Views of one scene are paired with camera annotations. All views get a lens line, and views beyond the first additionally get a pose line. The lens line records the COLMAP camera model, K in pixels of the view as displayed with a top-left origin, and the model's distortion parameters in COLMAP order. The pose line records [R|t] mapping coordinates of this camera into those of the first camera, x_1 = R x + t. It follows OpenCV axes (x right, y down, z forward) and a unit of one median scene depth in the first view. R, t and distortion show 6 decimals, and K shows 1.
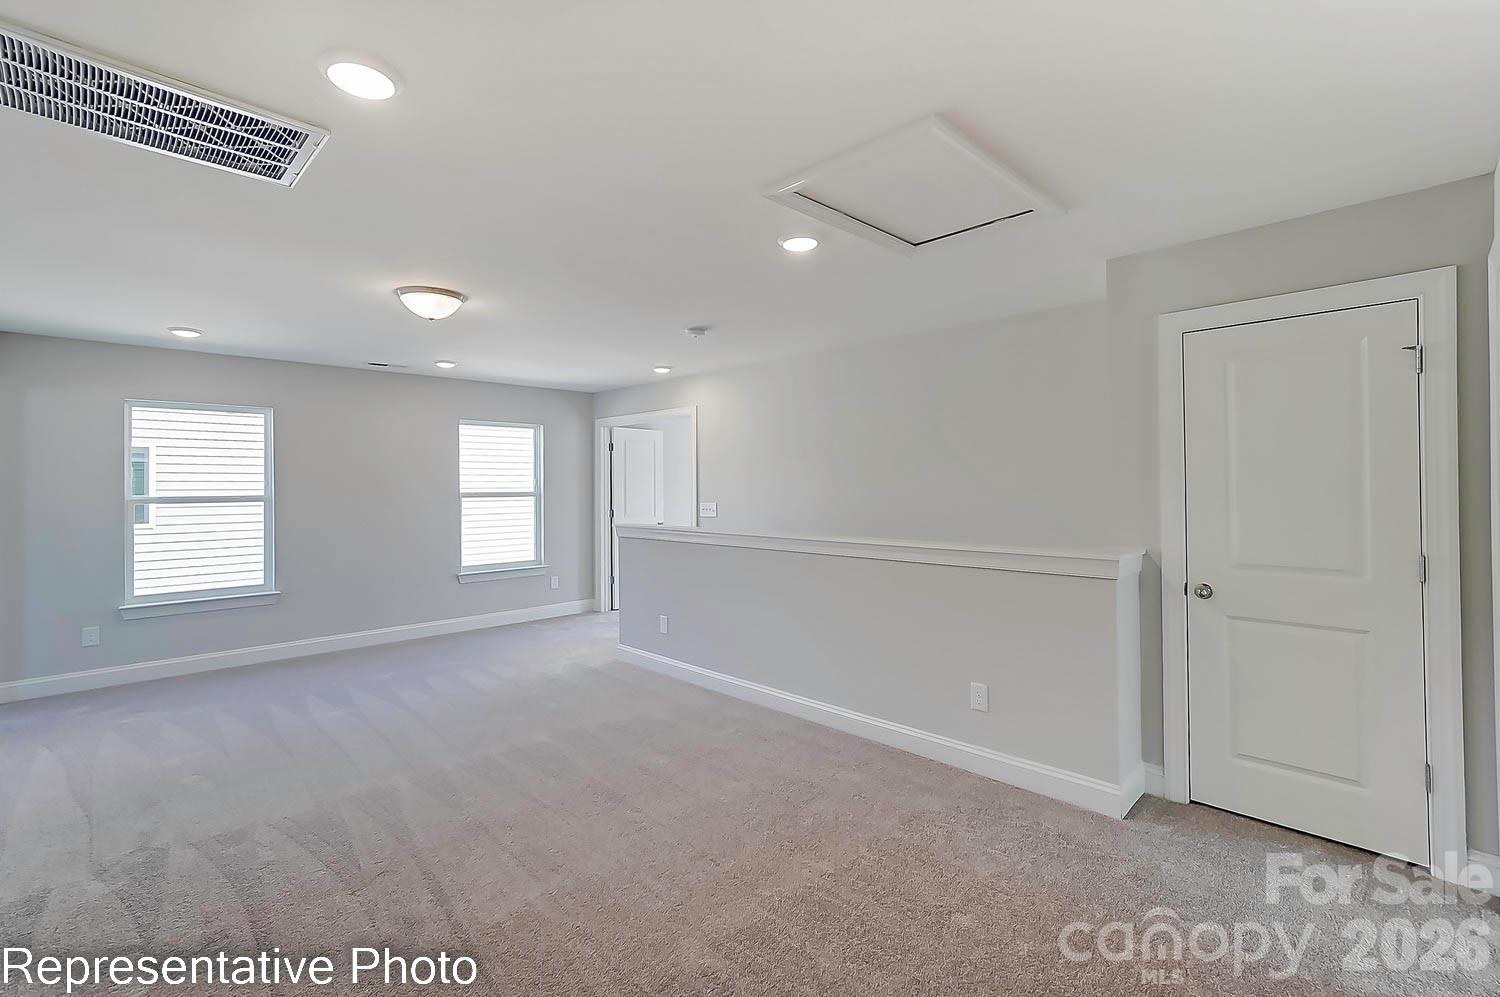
lens RADIAL K [[653.4, 0, 751.3], [0, 653.4, 488.9], [0, 0, 1]] dist [0.002670, -0.000578]
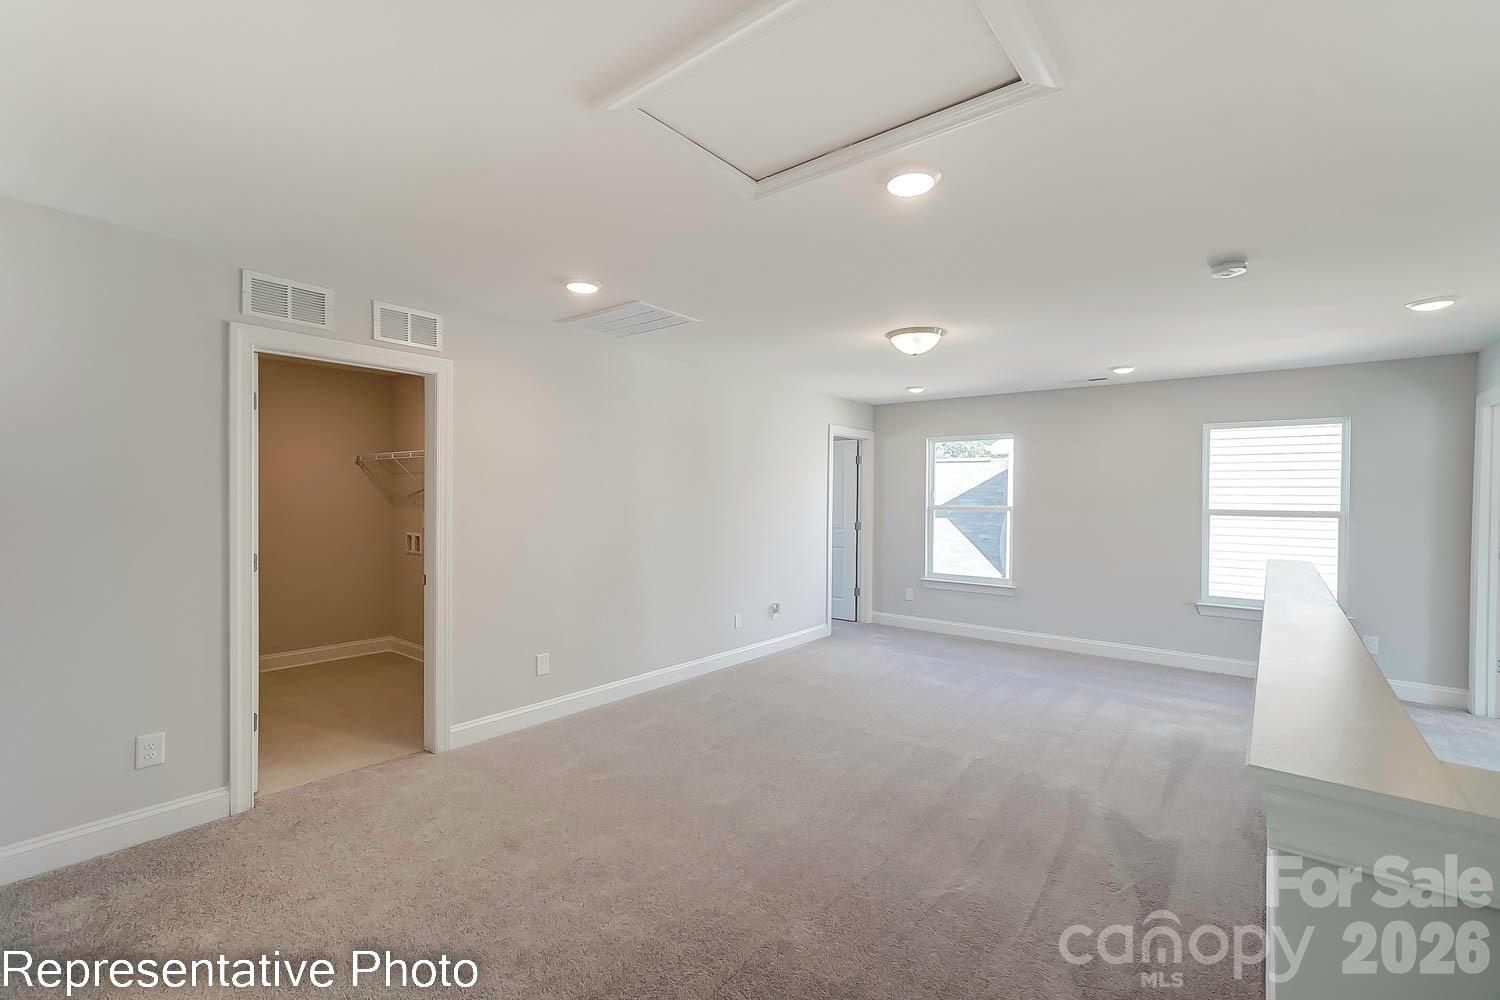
lens RADIAL K [[653.4, 0, 751.5], [0, 653.4, 499.8], [0, 0, 1]] dist [0.002670, -0.000578]
pose [[0.113888, 0.010100, -0.993442, 0.078922], [-0.014864, 0.999854, 0.008462, -0.001119], [0.993382, 0.013803, 0.114022, 0.071928]]
